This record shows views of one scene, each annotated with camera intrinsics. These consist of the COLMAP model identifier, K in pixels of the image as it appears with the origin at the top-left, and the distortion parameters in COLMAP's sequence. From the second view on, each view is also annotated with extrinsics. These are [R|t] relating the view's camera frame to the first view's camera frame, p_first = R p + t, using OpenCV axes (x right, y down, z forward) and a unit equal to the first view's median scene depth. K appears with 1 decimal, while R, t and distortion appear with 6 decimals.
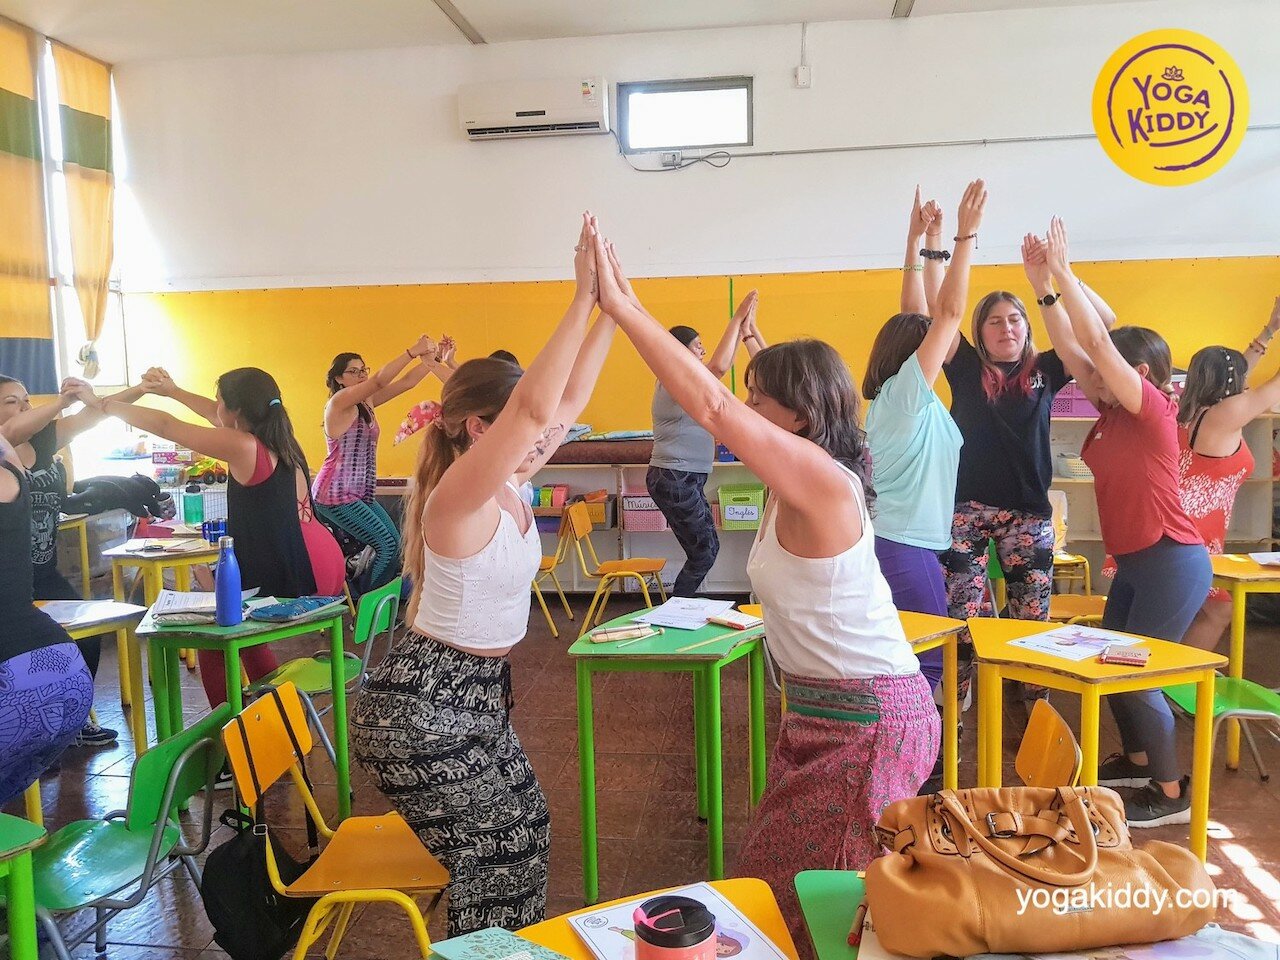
lens RADIAL K [[1066.4, 0, 644.6], [0, 1066.4, 491.3], [0, 0, 1]] dist [0.037900, -0.052193]
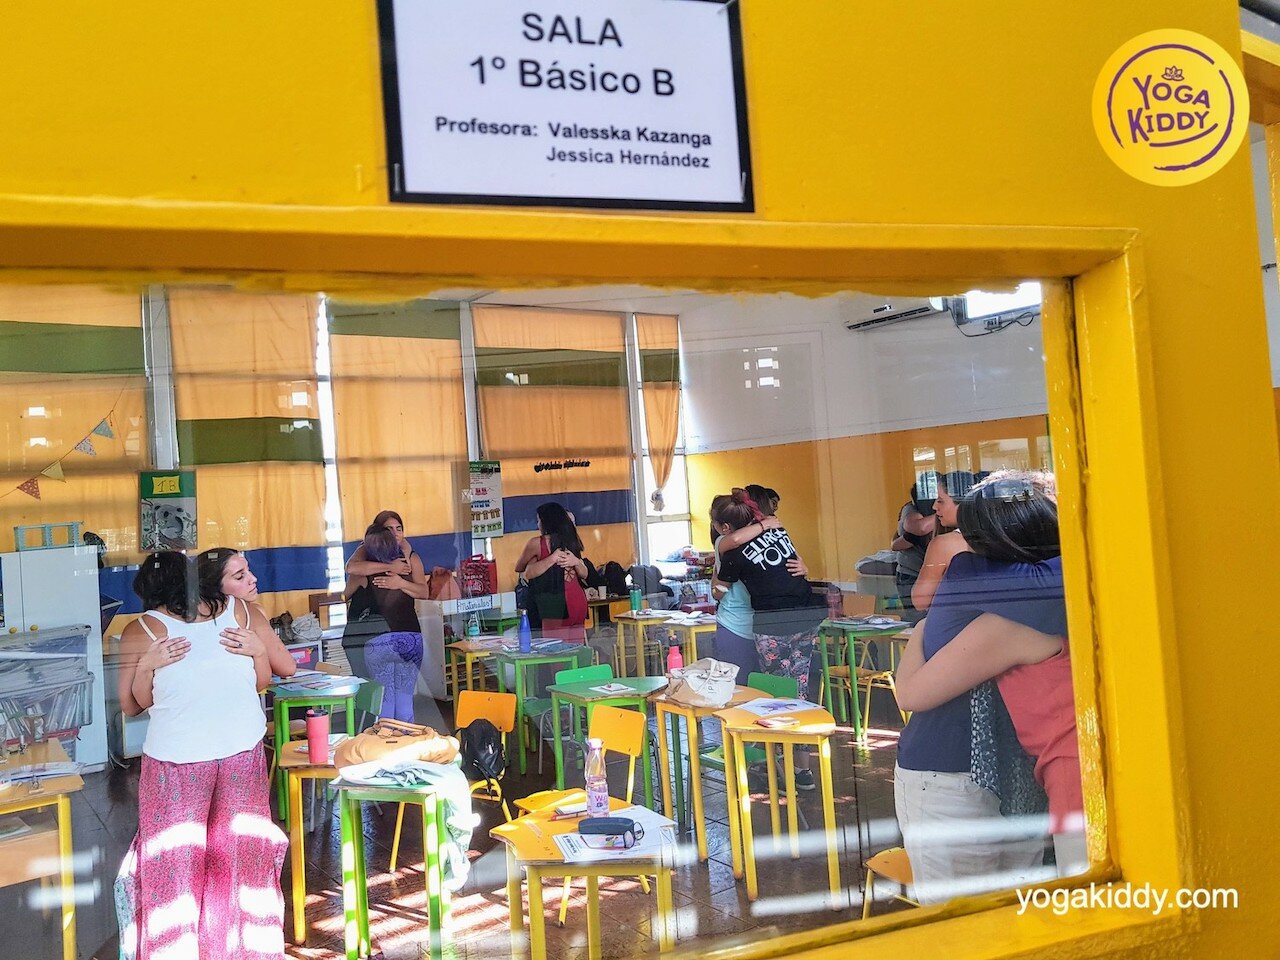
lens RADIAL K [[1008.1, 0, 629.6], [0, 1008.1, 457.0], [0, 0, 1]] dist [0.067816, -0.107612]
pose [[0.676300, -0.052335, -0.734765, 0.584668], [-0.022810, 0.995507, -0.091902, -0.046489], [0.736273, 0.078914, 0.672068, -0.060519]]
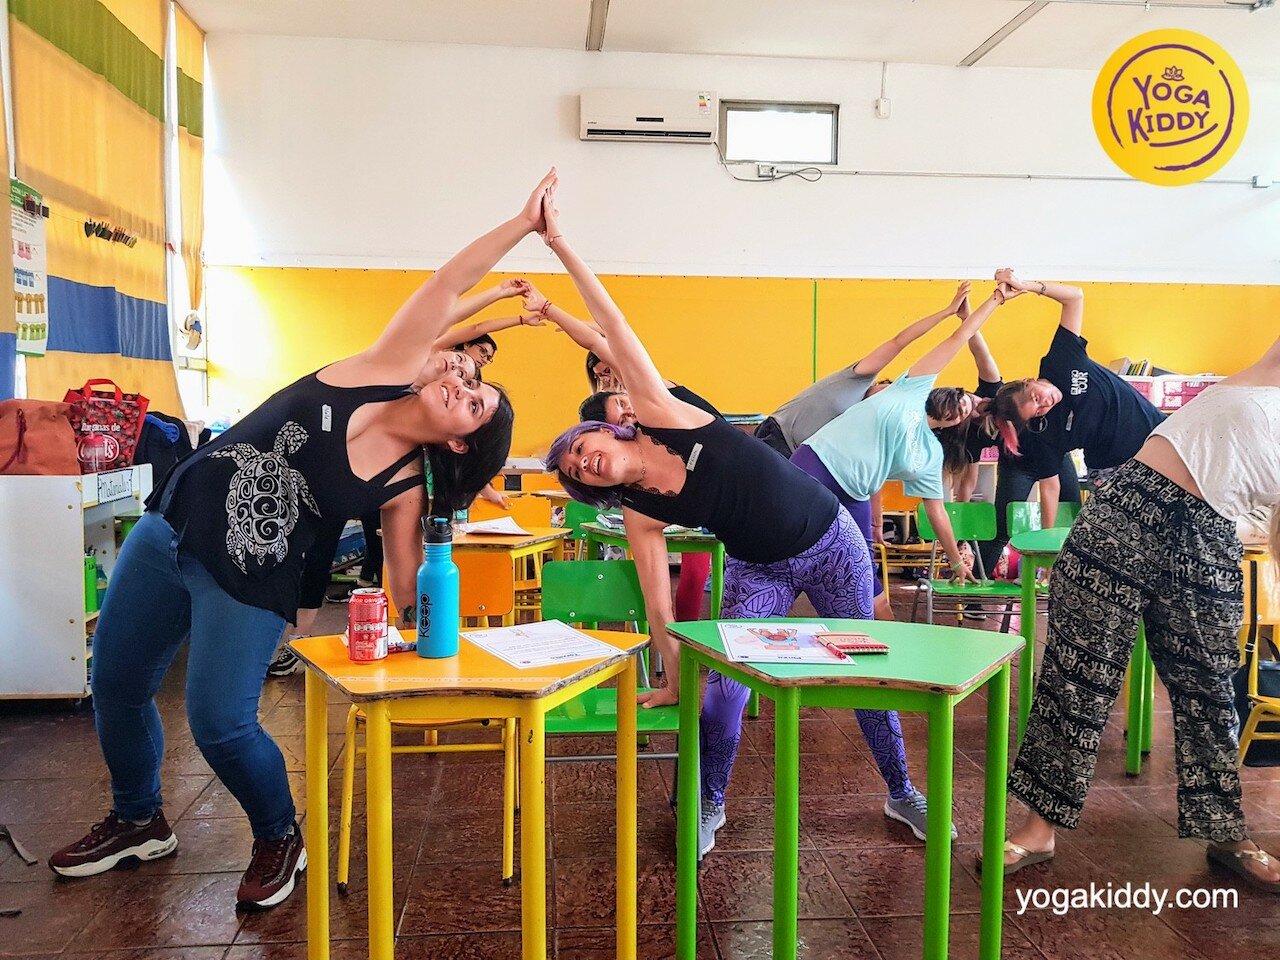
lens RADIAL K [[1008.1, 0, 660.4], [0, 1008.1, 469.9], [0, 0, 1]] dist [0.067816, -0.107612]
pose [[0.972691, 0.009890, 0.231893, -0.324147], [-0.001200, 0.999293, -0.037587, 0.038171], [-0.232101, 0.036282, 0.972015, 0.015516]]
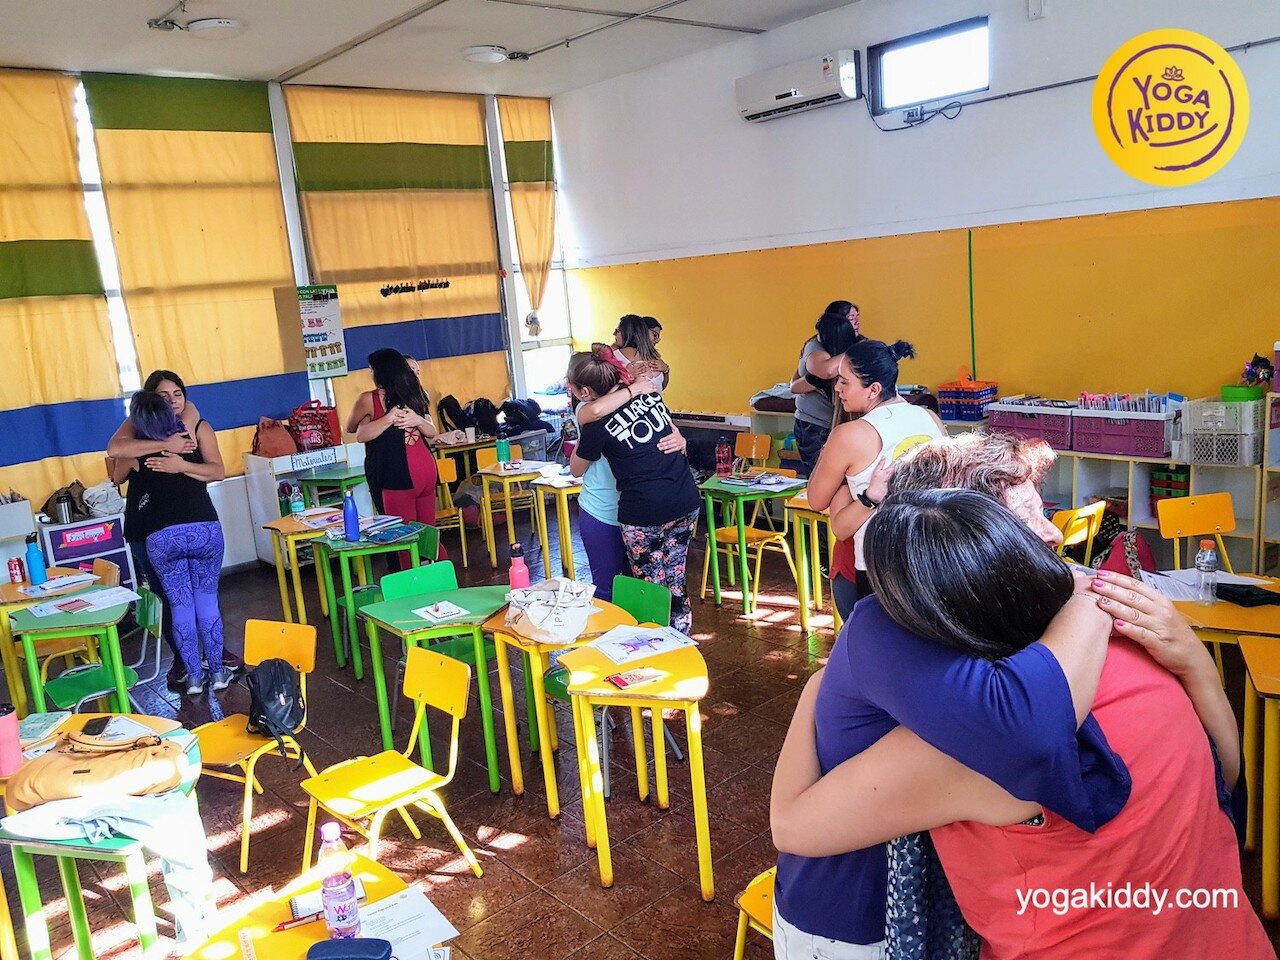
lens RADIAL K [[1008.1, 0, 647.1], [0, 1008.1, 467.9], [0, 0, 1]] dist [0.067816, -0.107612]
pose [[0.749931, 0.083270, -0.656255, 0.495017], [0.001525, 0.991826, 0.127591, -0.104241], [0.661515, -0.096685, 0.743673, 0.089716]]
